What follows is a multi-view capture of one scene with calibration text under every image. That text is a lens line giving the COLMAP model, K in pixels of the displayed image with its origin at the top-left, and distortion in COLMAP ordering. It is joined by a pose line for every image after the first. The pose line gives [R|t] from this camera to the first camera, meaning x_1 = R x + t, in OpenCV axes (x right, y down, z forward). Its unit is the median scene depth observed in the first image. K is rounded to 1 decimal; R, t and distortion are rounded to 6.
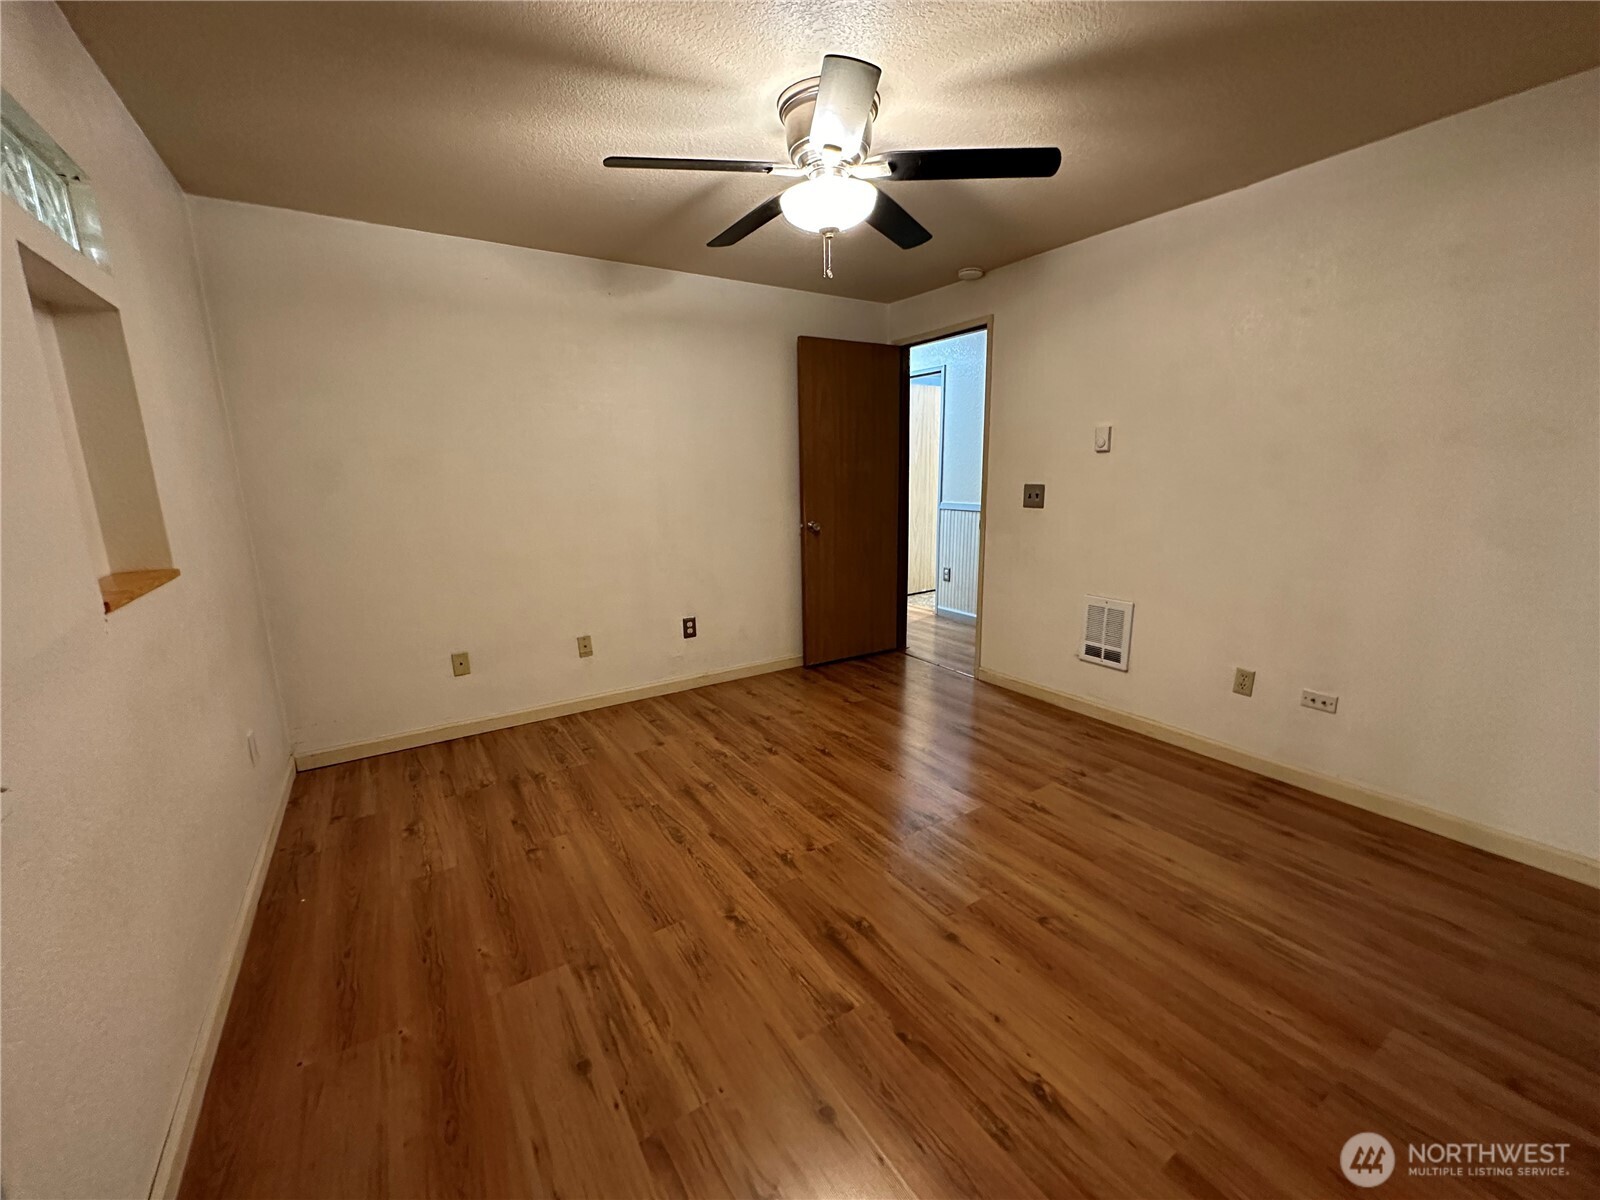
lens RADIAL K [[638.4, 0, 800.5], [0, 638.4, 601.2], [0, 0, 1]] dist [-0.005008, 0.001722]
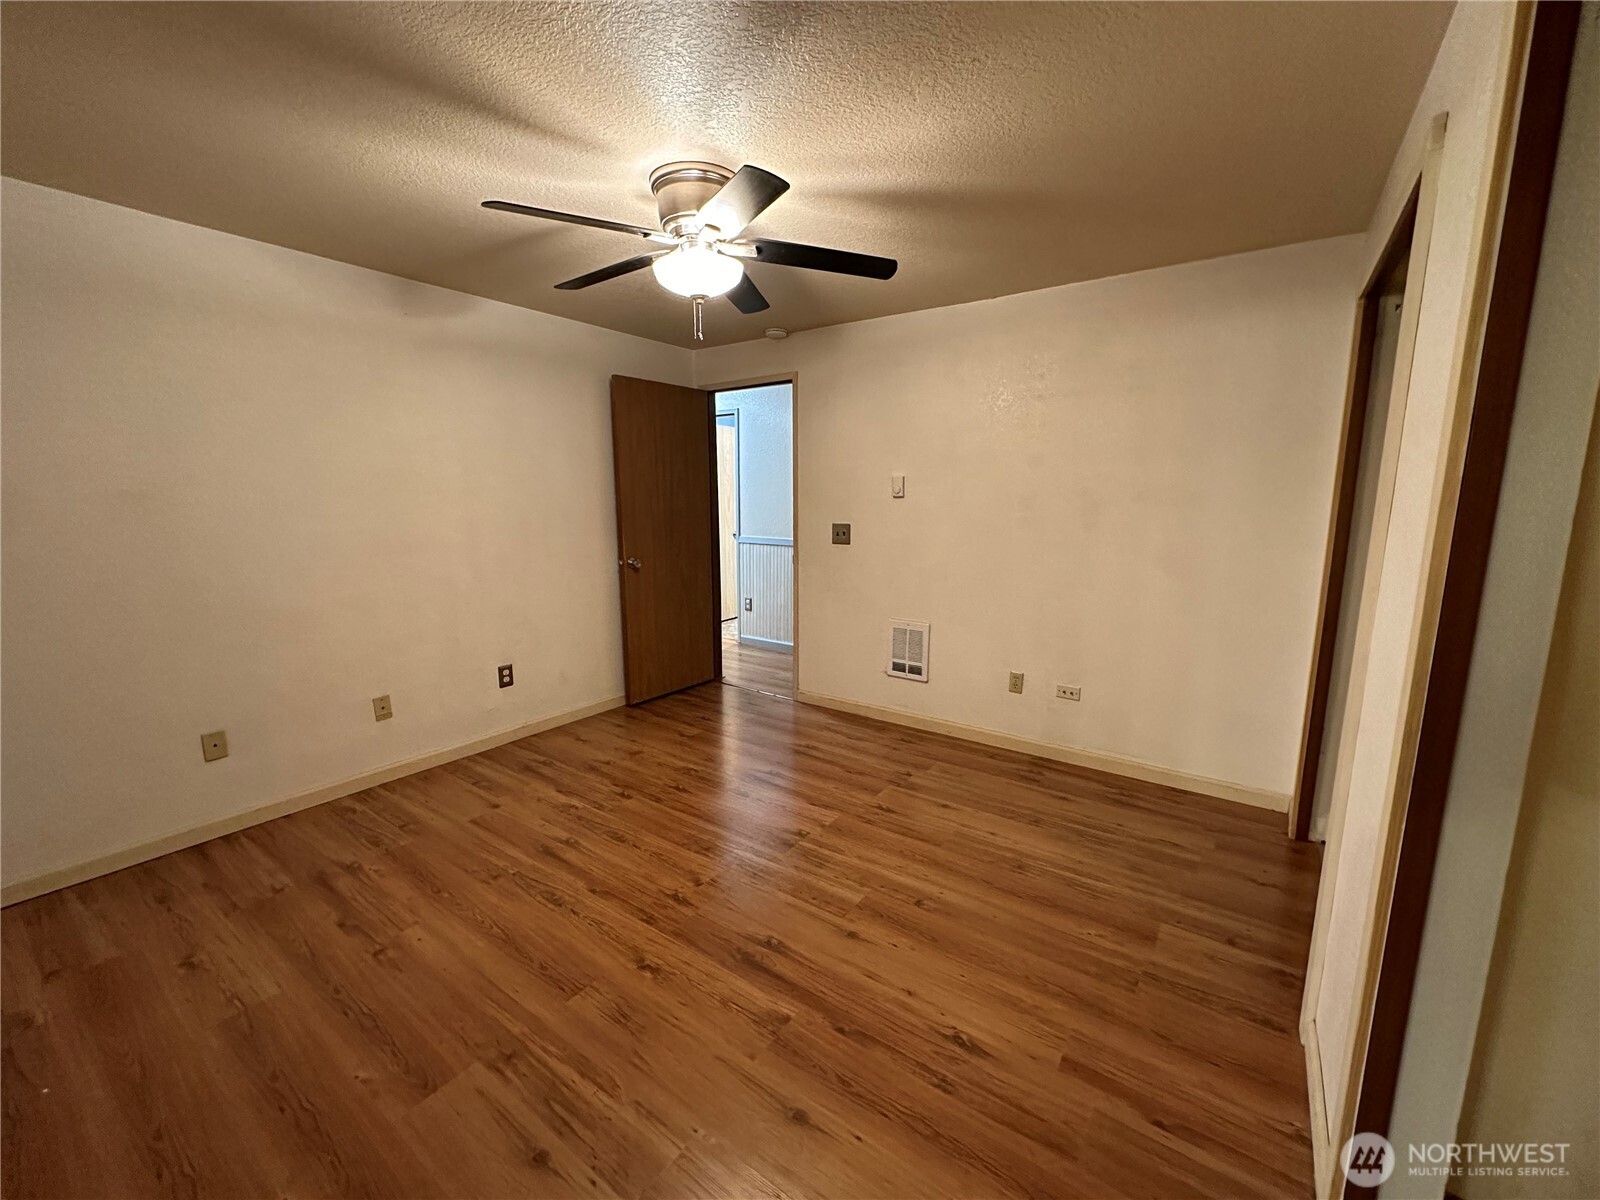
lens RADIAL K [[638.4, 0, 800.5], [0, 638.4, 601.2], [0, 0, 1]] dist [-0.005008, 0.001722]
pose [[0.930754, -0.041900, 0.363238, -0.178086], [0.057133, 0.997876, -0.031291, -0.022186], [-0.361155, 0.049877, 0.931171, -0.031674]]
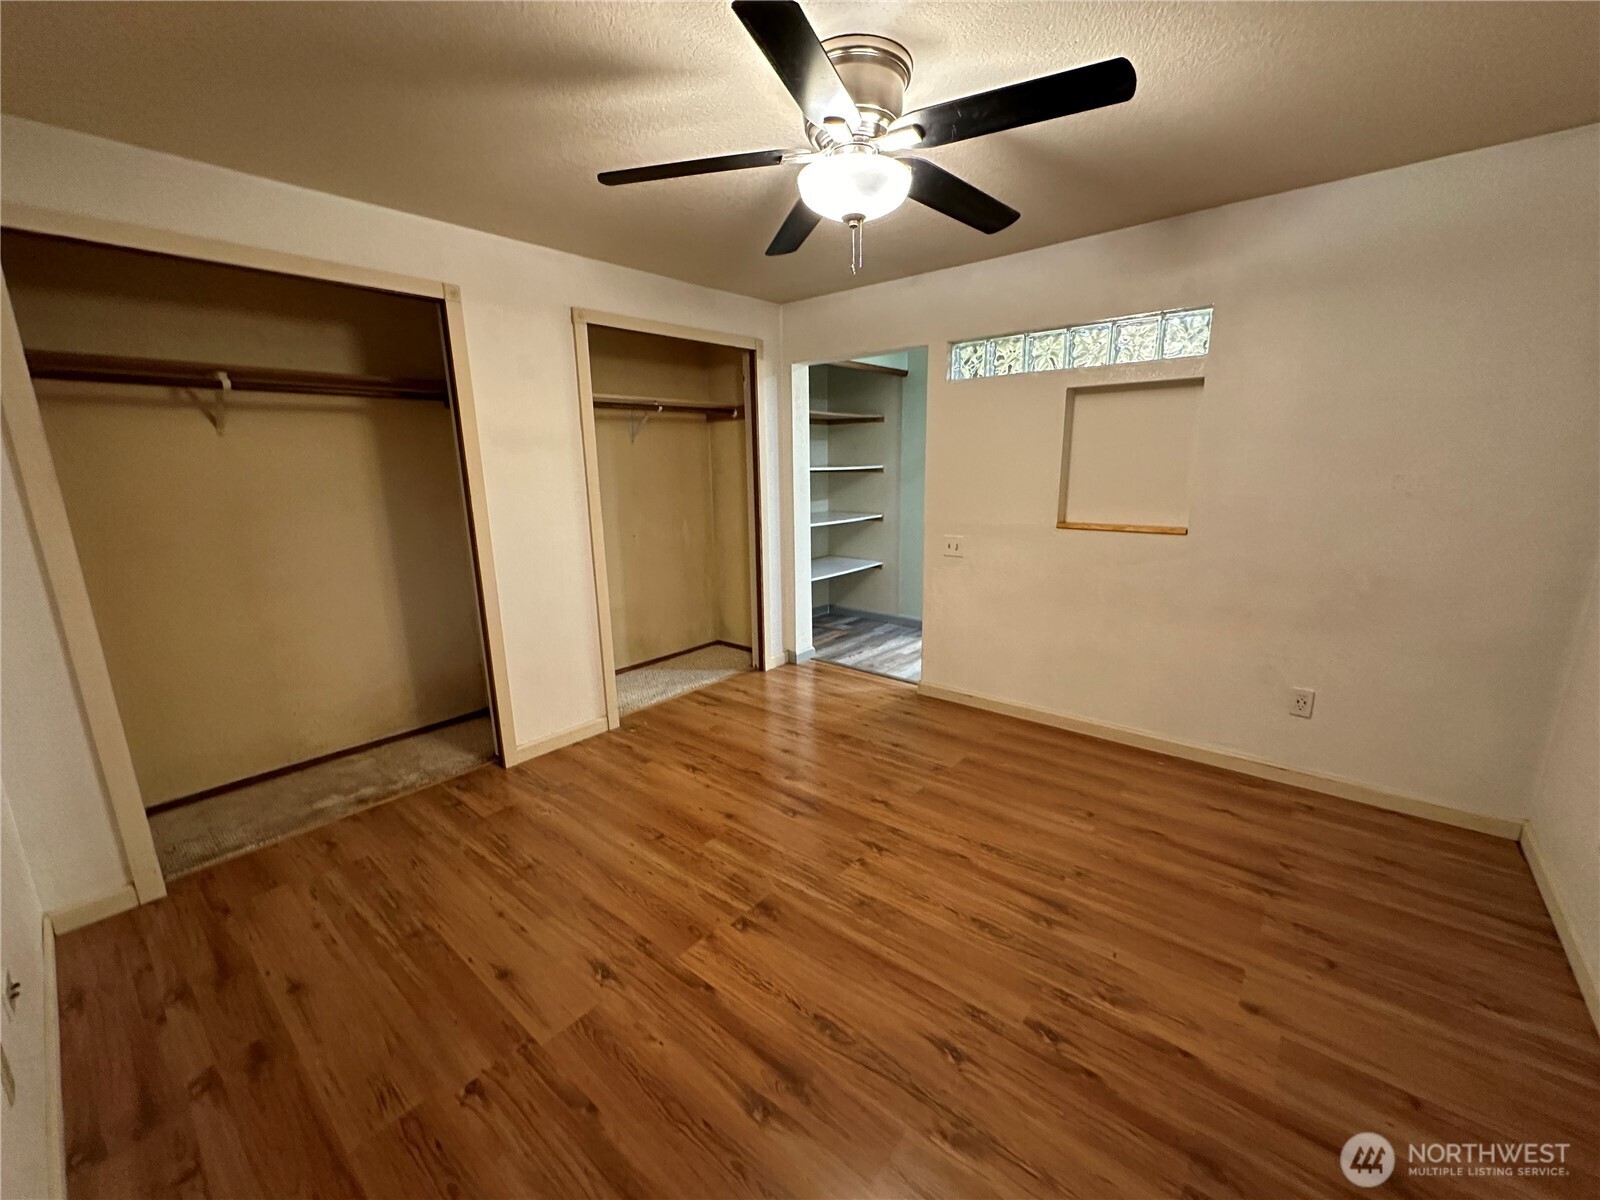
lens RADIAL K [[638.4, 0, 800.5], [0, 638.4, 601.2], [0, 0, 1]] dist [-0.005008, 0.001722]
pose [[-0.956292, 0.096590, -0.275999, 0.336781], [-0.024131, 0.914581, 0.403681, -0.387622], [0.291415, 0.392698, -0.872276, 1.635459]]
